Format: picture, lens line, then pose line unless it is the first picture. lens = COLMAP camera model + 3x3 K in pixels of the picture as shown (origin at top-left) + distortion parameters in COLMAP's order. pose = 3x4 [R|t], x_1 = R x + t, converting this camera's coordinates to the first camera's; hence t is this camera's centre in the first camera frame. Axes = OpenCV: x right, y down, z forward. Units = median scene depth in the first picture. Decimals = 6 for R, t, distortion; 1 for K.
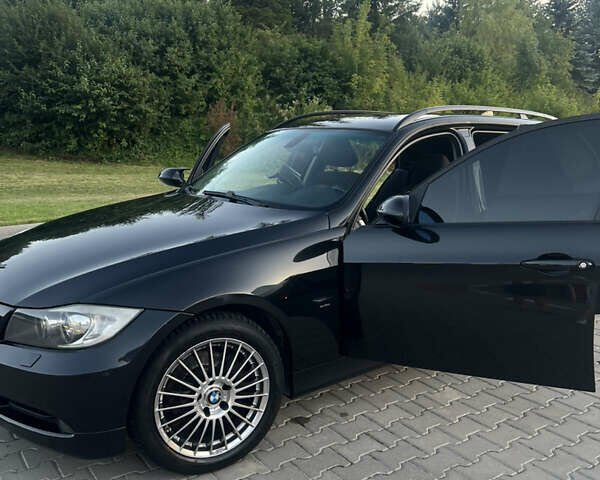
lens RADIAL K [[614.5, 0, 300.0], [0, 614.5, 240.0], [0, 0, 1]] dist [0.068086, -0.066572]
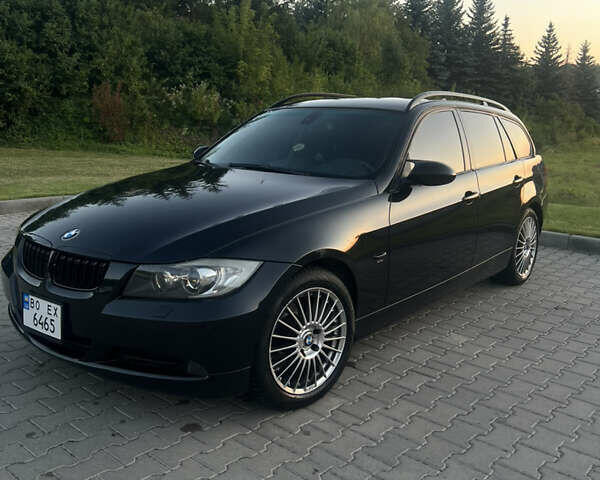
lens RADIAL K [[614.5, 0, 300.0], [0, 614.5, 240.0], [0, 0, 1]] dist [0.068086, -0.066572]
pose [[0.974857, -0.019072, 0.222015, -0.052487], [0.015124, 0.999696, 0.019470, 0.006289], [-0.222319, -0.015623, 0.974849, -0.012639]]
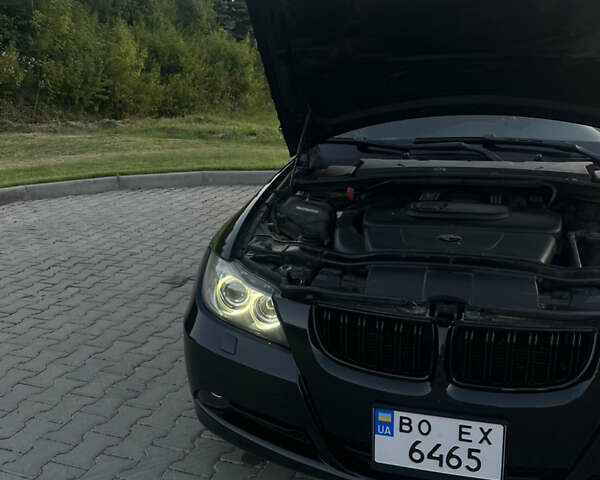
lens RADIAL K [[614.5, 0, 300.0], [0, 614.5, 240.0], [0, 0, 1]] dist [0.068086, -0.066572]
pose [[0.829162, -0.168995, 0.532852, -0.132350], [0.126846, 0.985224, 0.115083, -0.011812], [-0.544427, -0.027832, 0.838346, 0.084067]]
